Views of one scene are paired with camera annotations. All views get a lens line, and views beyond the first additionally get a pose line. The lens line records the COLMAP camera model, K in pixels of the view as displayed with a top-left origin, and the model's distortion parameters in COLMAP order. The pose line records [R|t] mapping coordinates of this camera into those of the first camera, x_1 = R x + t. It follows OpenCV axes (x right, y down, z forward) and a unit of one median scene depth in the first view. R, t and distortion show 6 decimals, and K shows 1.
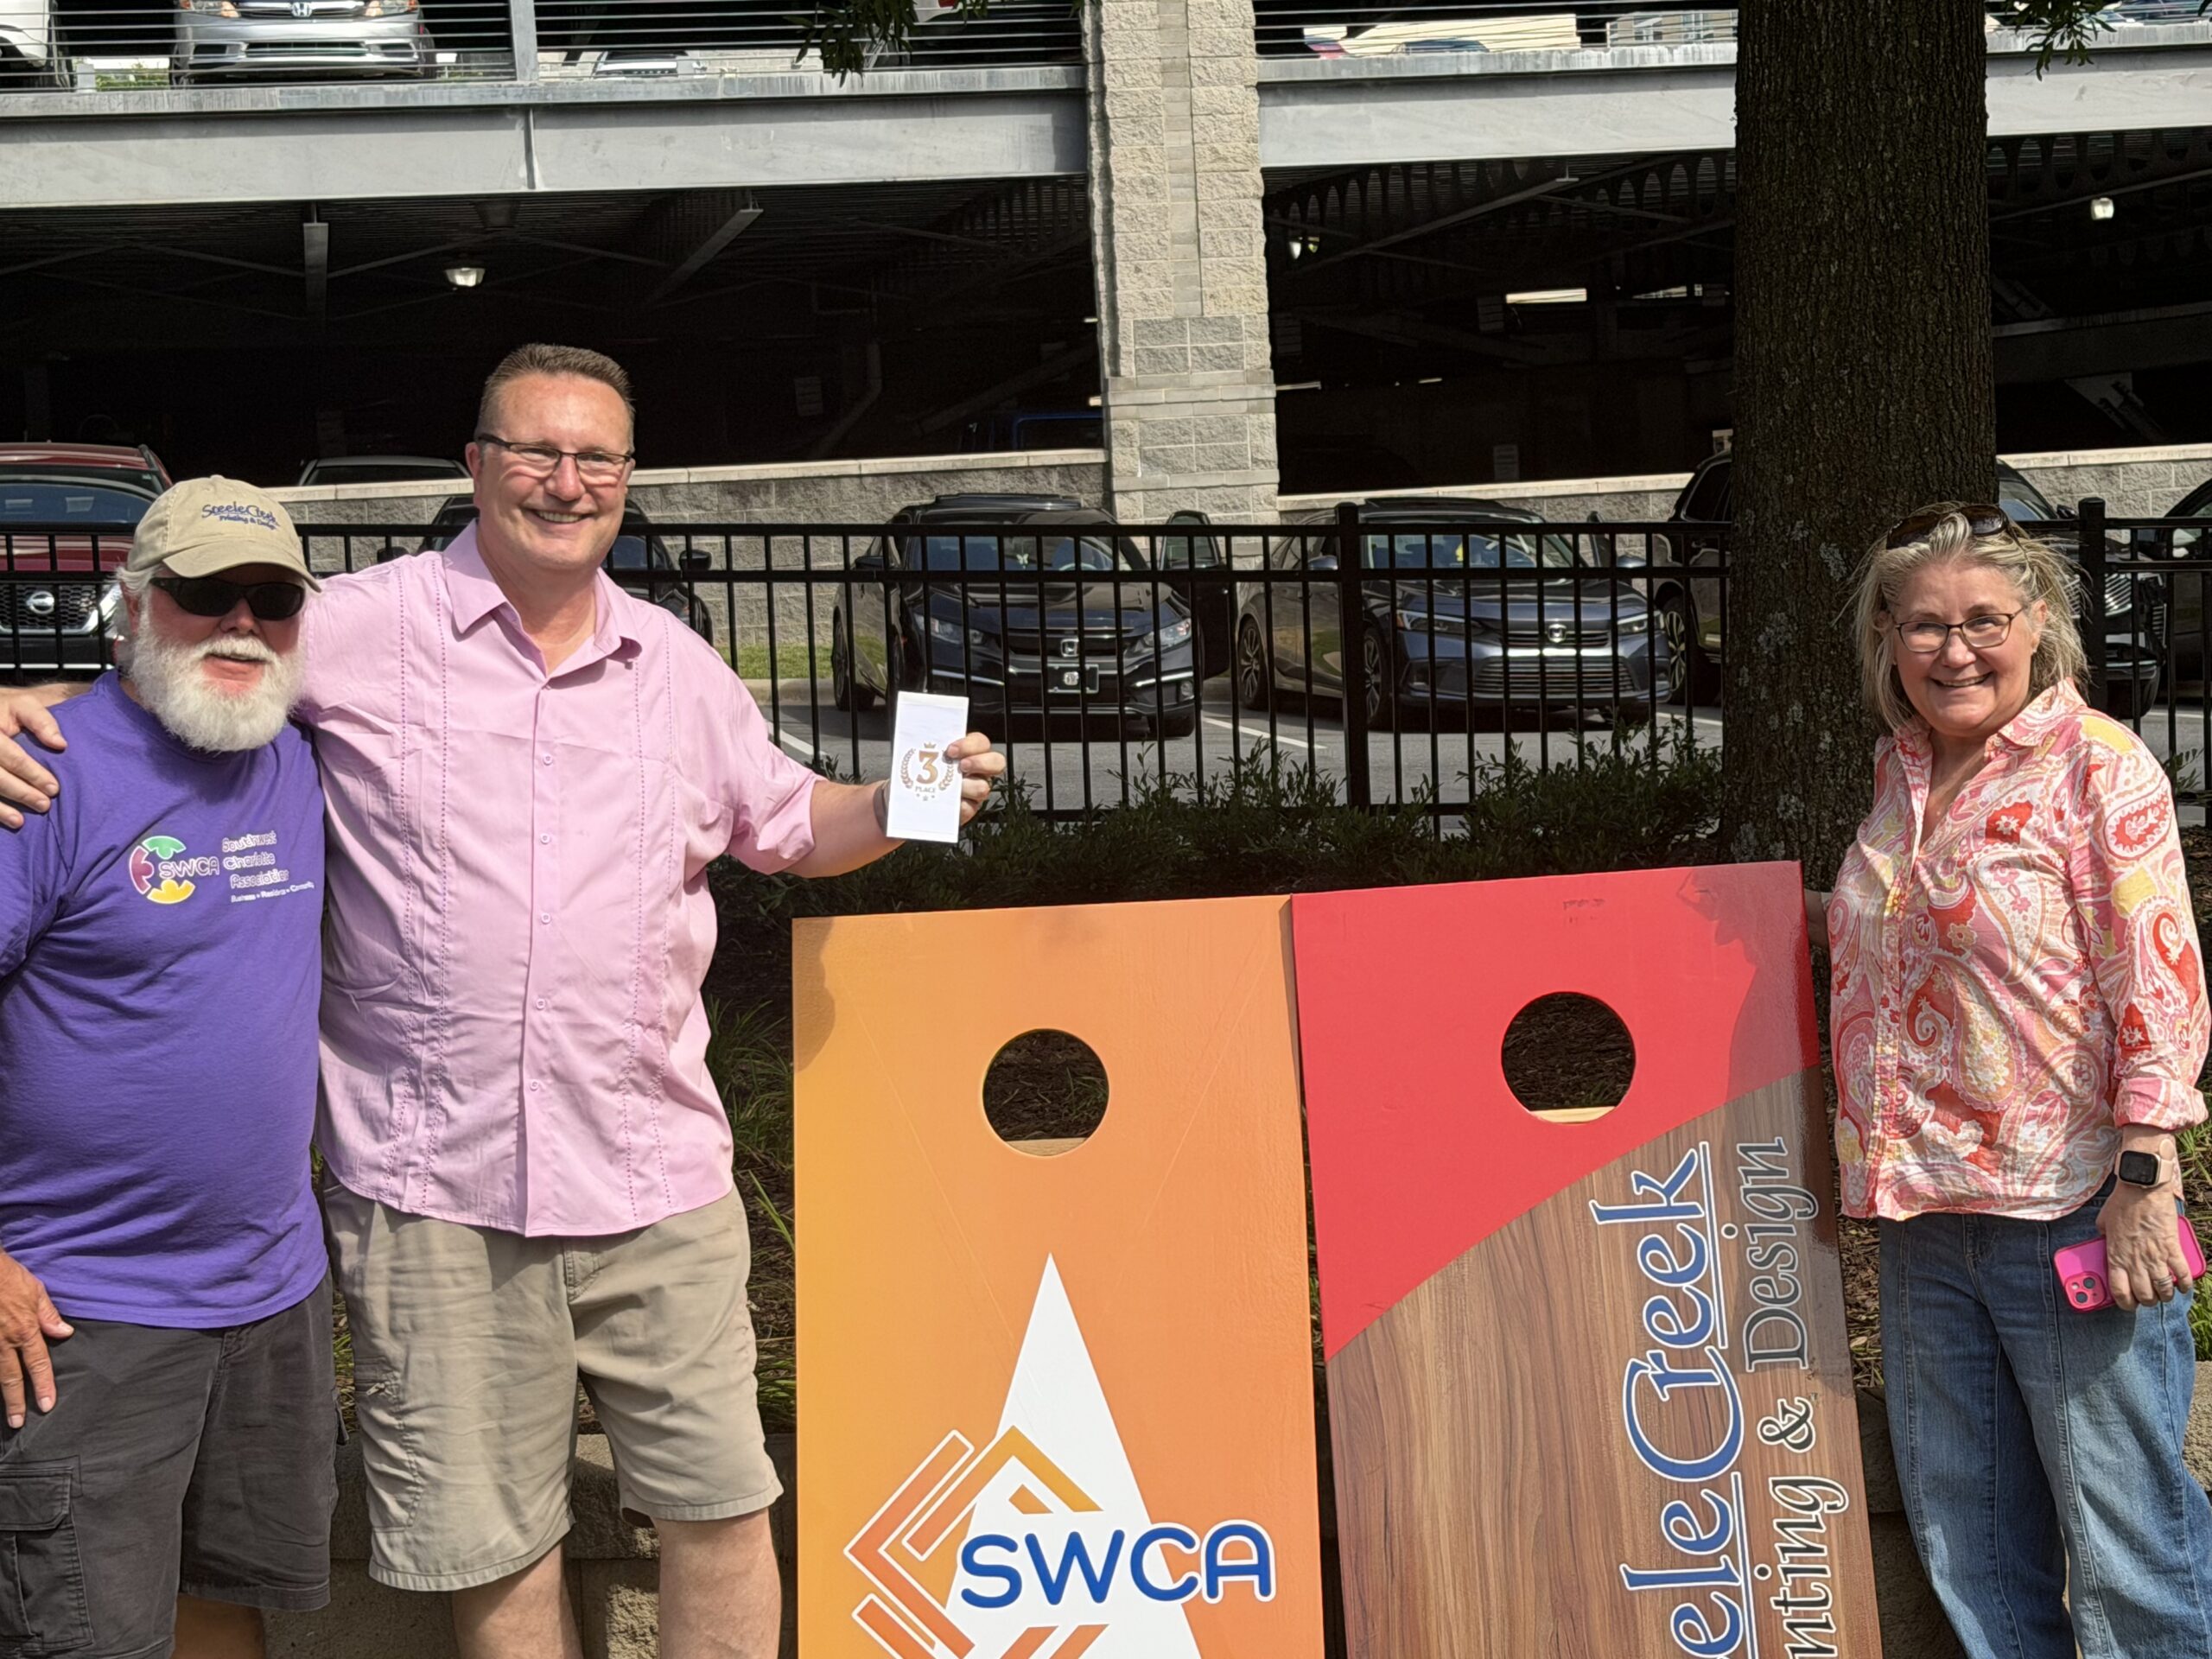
lens RADIAL K [[3869.0, 0, 1106.0], [0, 3869.0, 829.5], [0, 0, 1]] dist [0.107491, 0.079632]
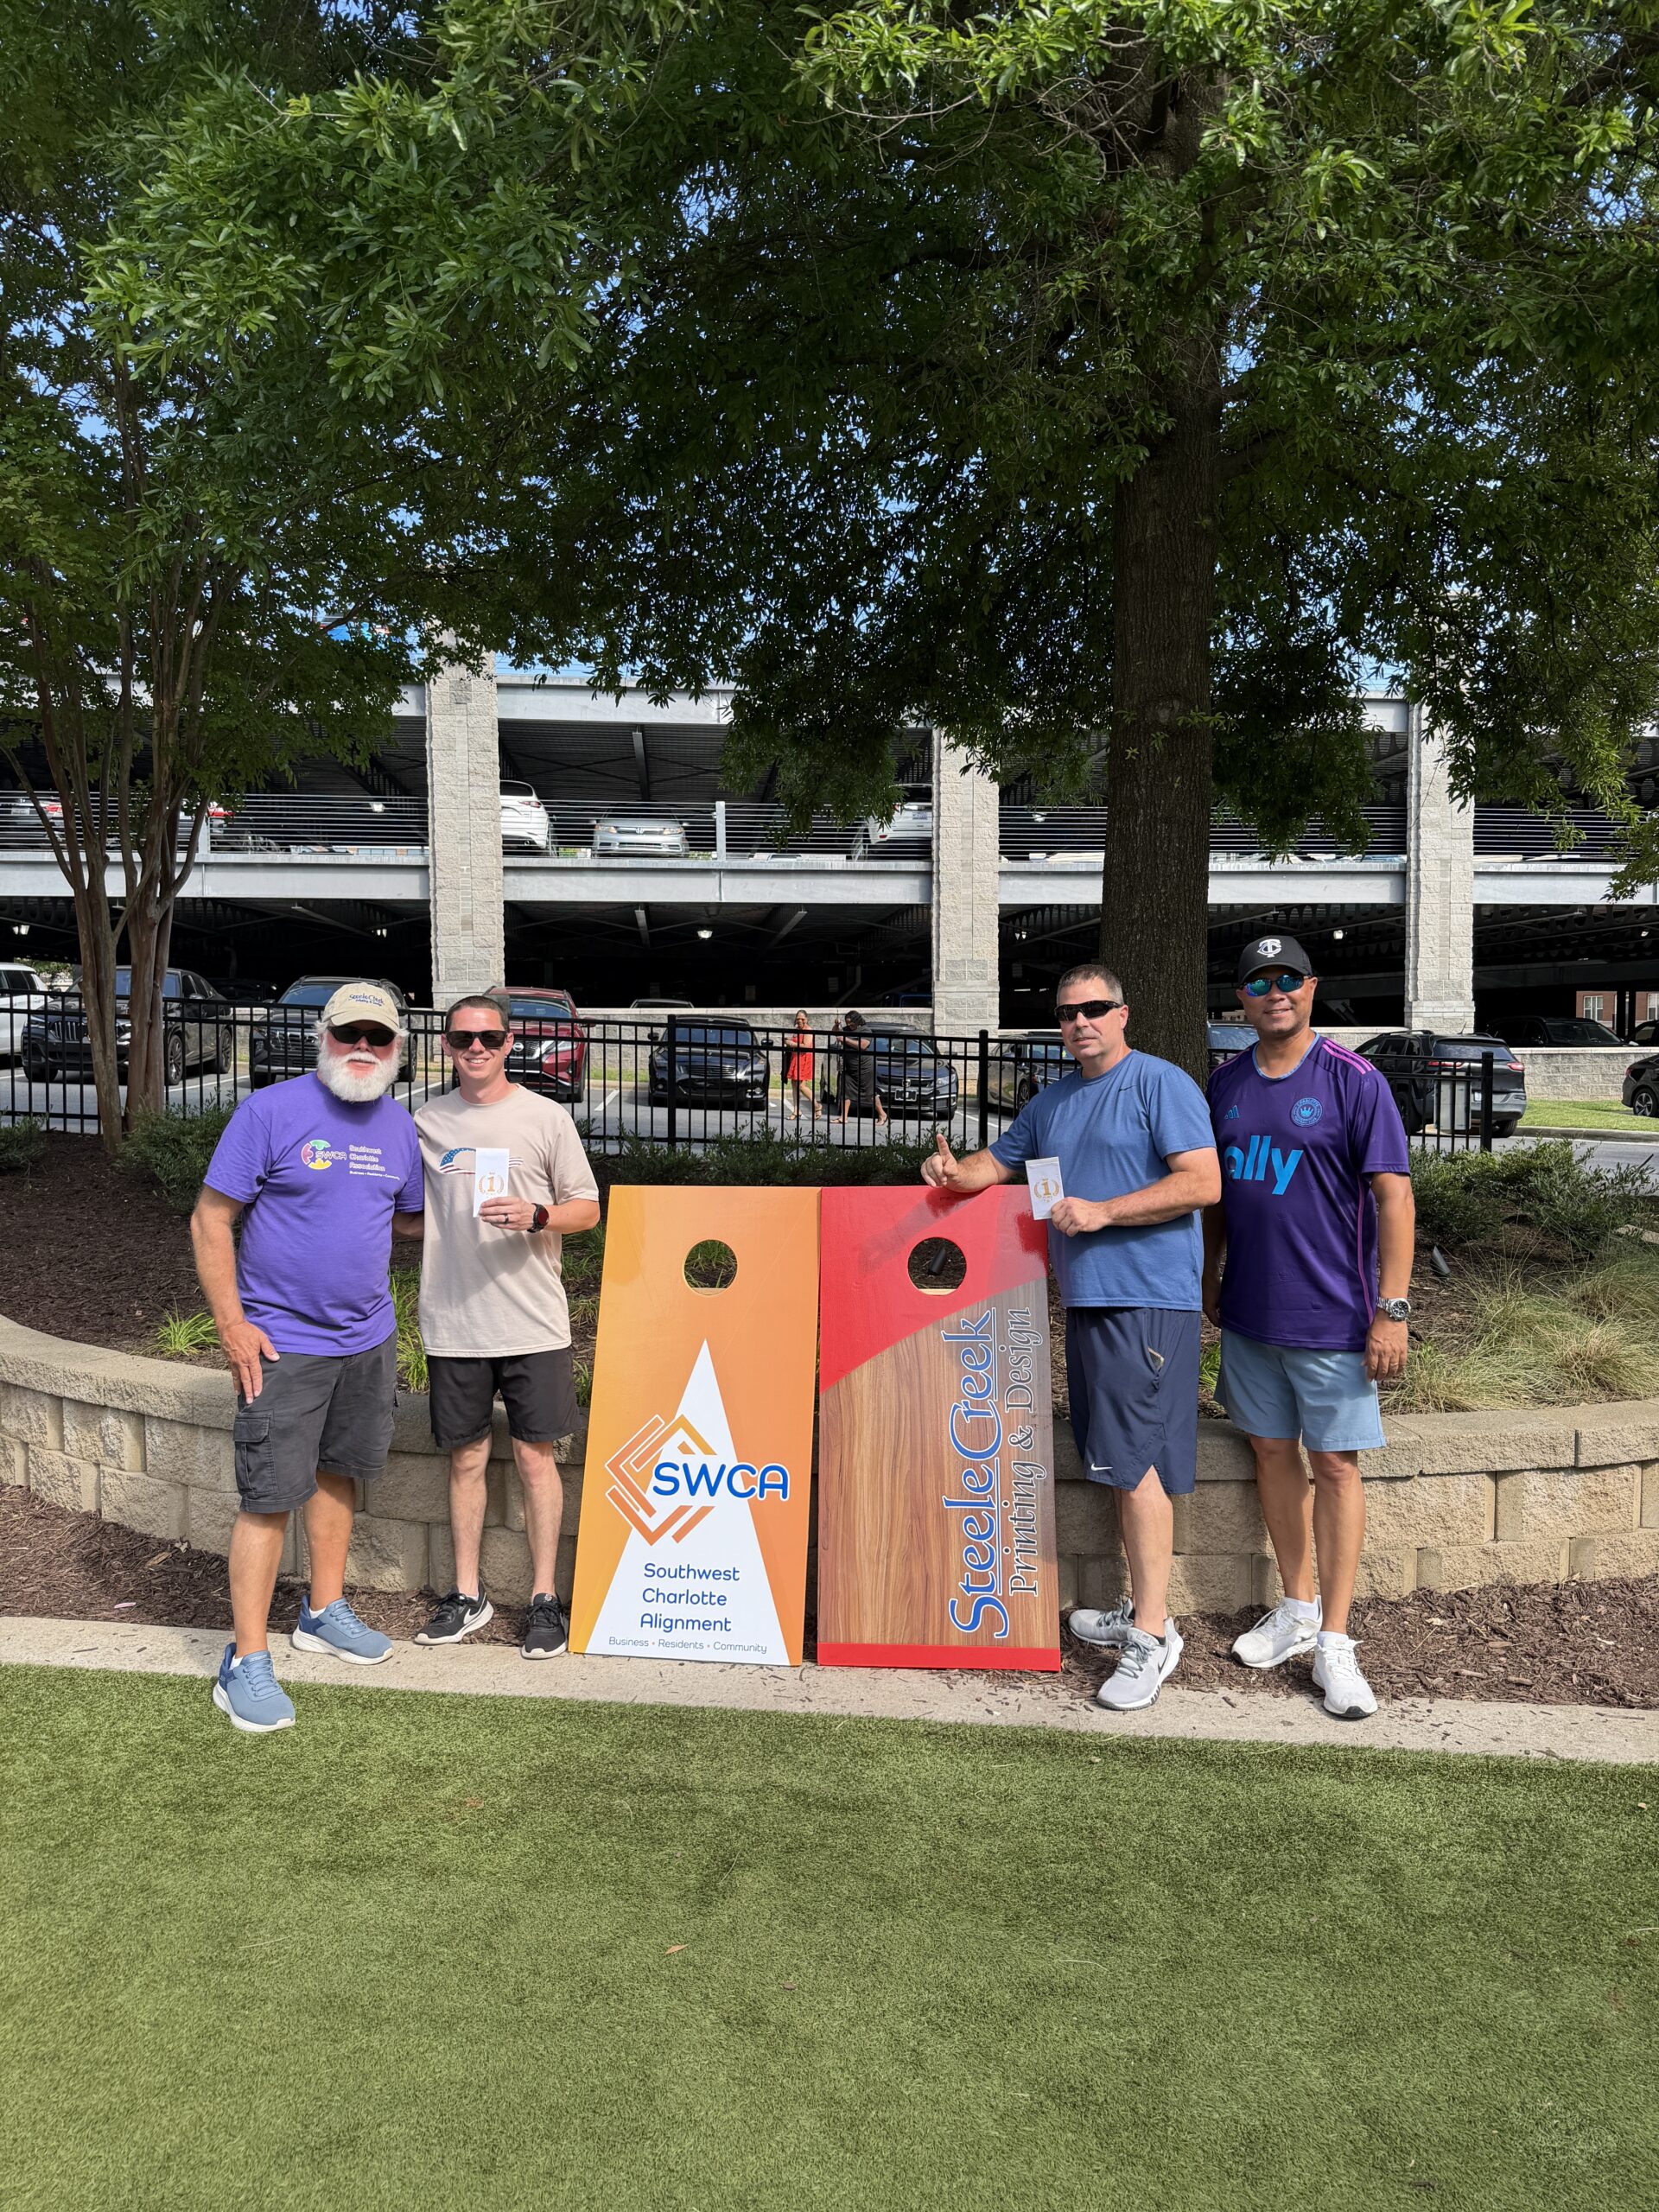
lens RADIAL K [[1496.8, 0, 818.2], [0, 1496.8, 1076.8], [0, 0, 1]] dist [0.092533, -0.153562]
pose [[0.995407, 0.050723, -0.081191, 0.070111], [-0.054824, 0.997288, -0.049108, -0.002825], [0.078480, 0.053334, 0.995488, 0.070635]]
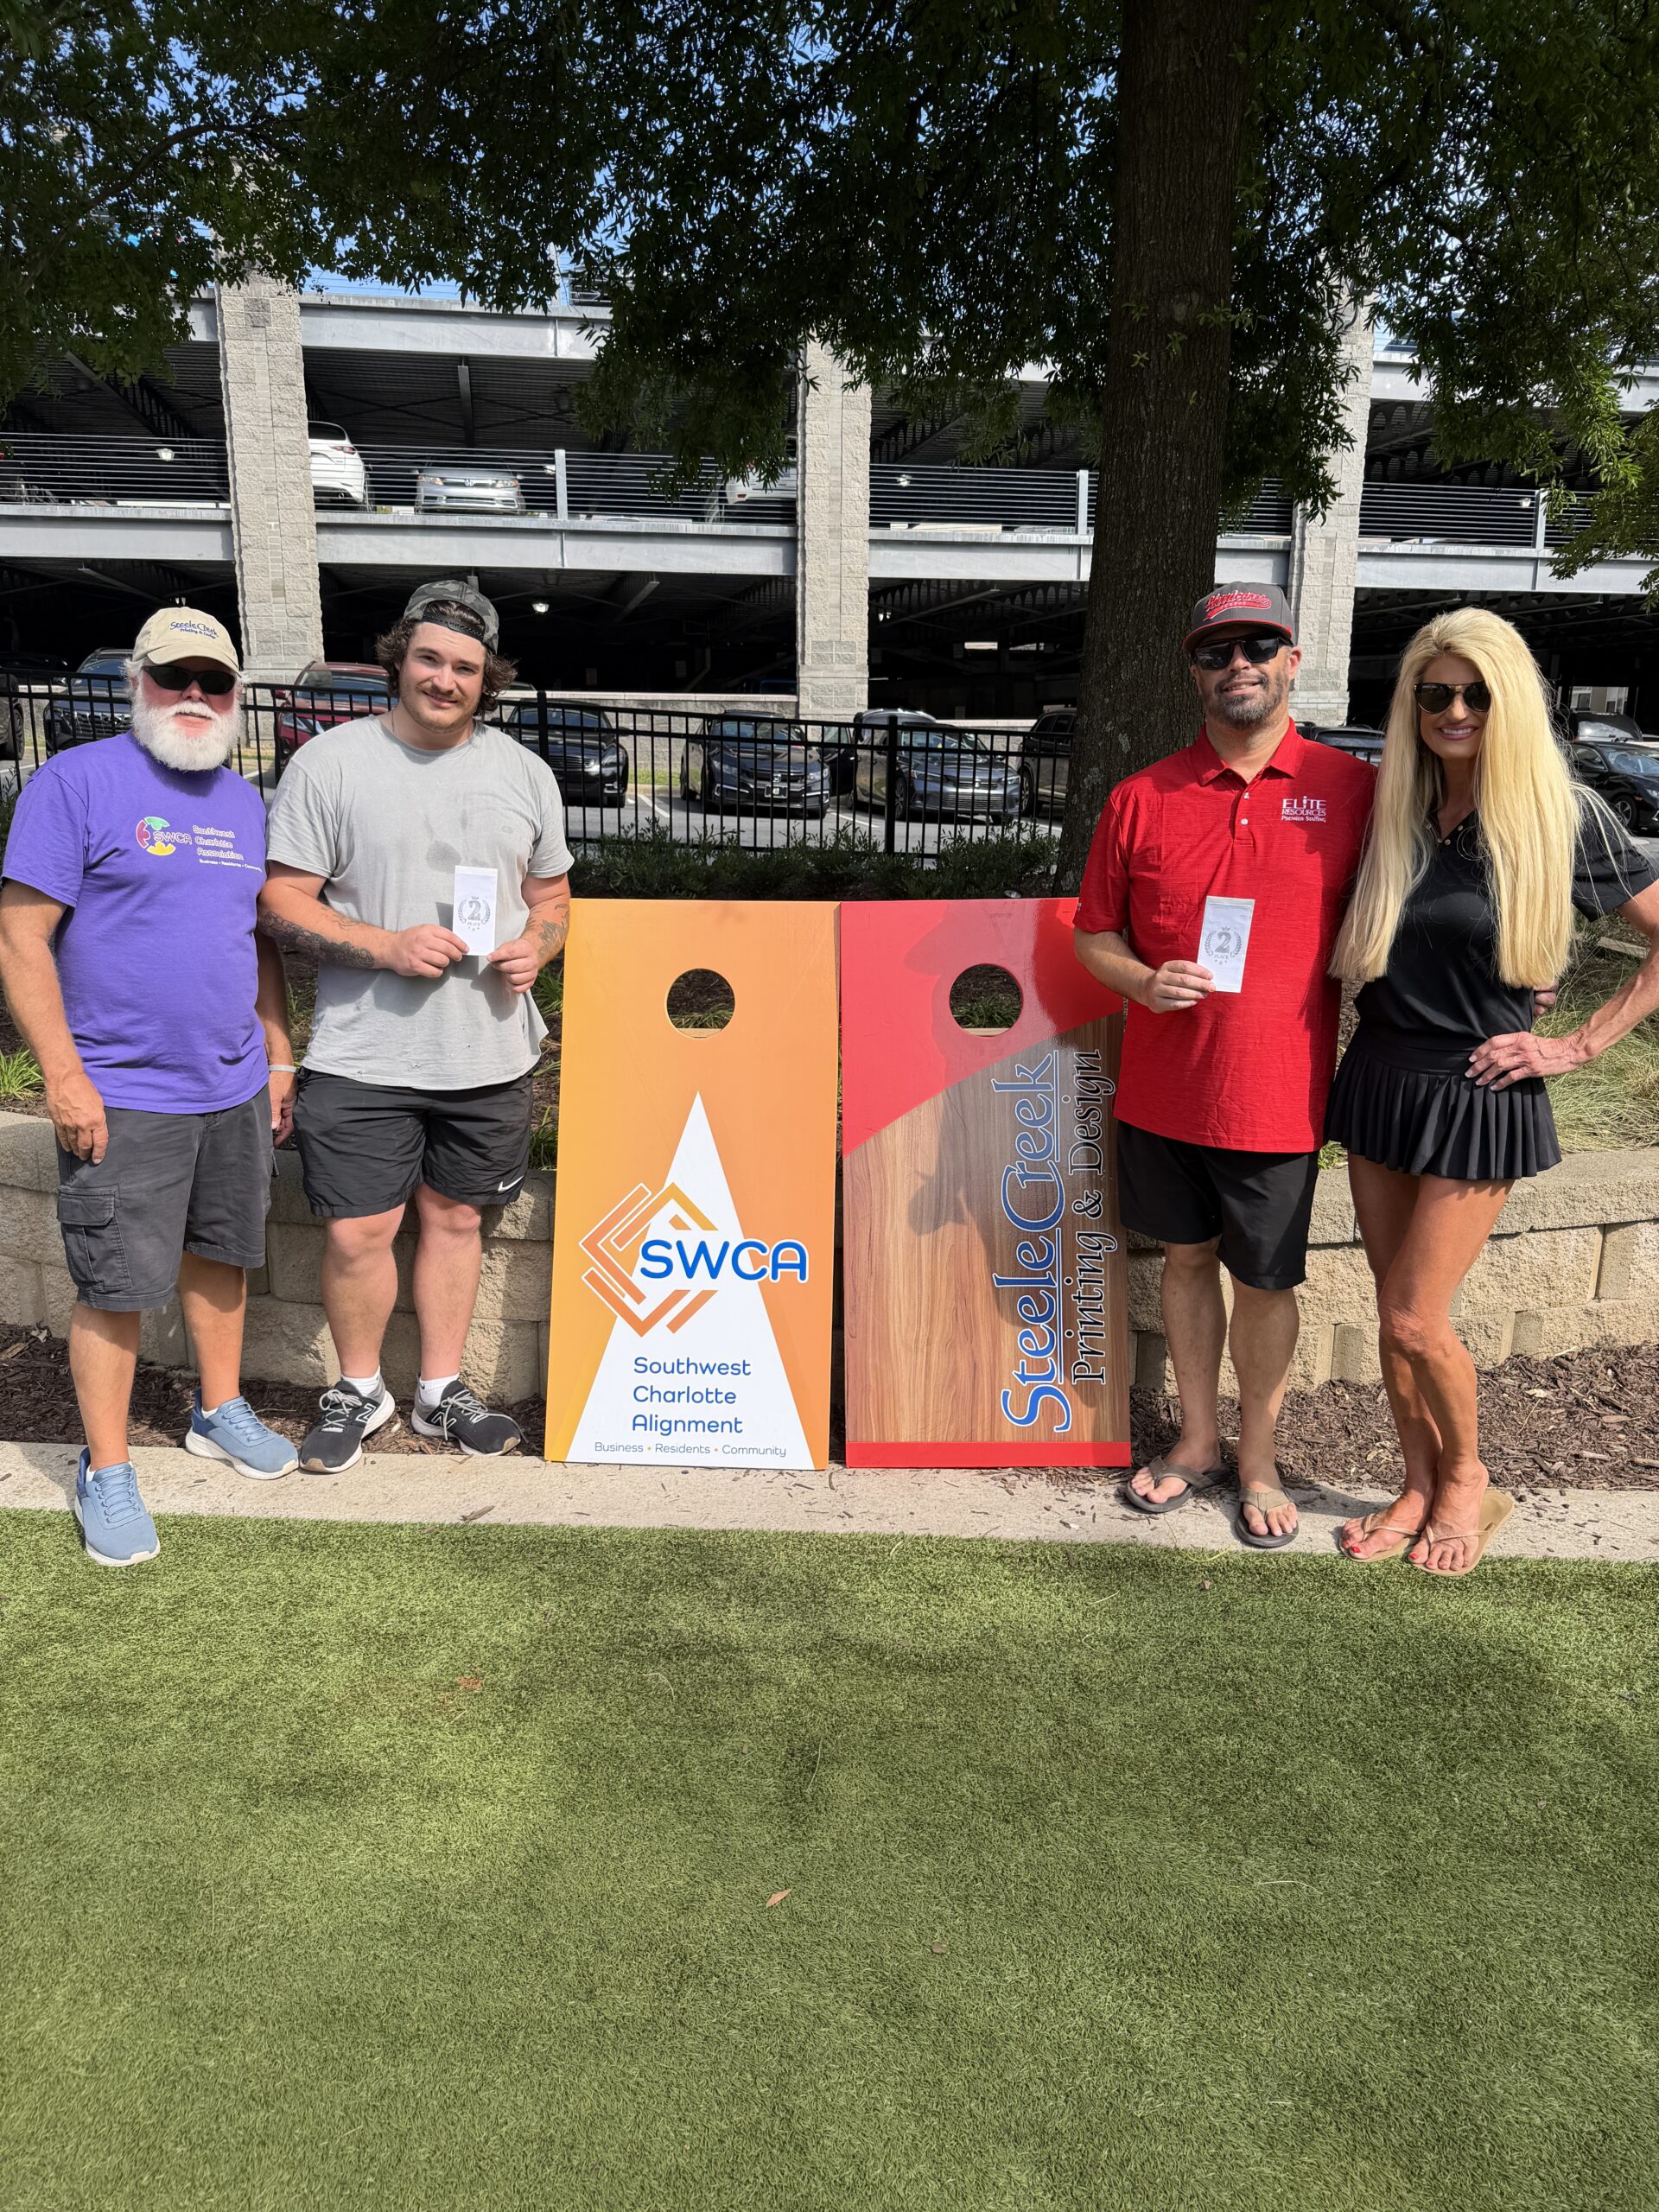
lens RADIAL K [[1510.8, 0, 822.2], [0, 1510.8, 1109.6], [0, 0, 1]] dist [0.136318, -0.277972]
pose [[0.998178, 0.052911, 0.029004, 0.014630], [-0.056961, 0.984868, 0.163680, -0.001808], [-0.019905, -0.165034, 0.986087, 0.174620]]
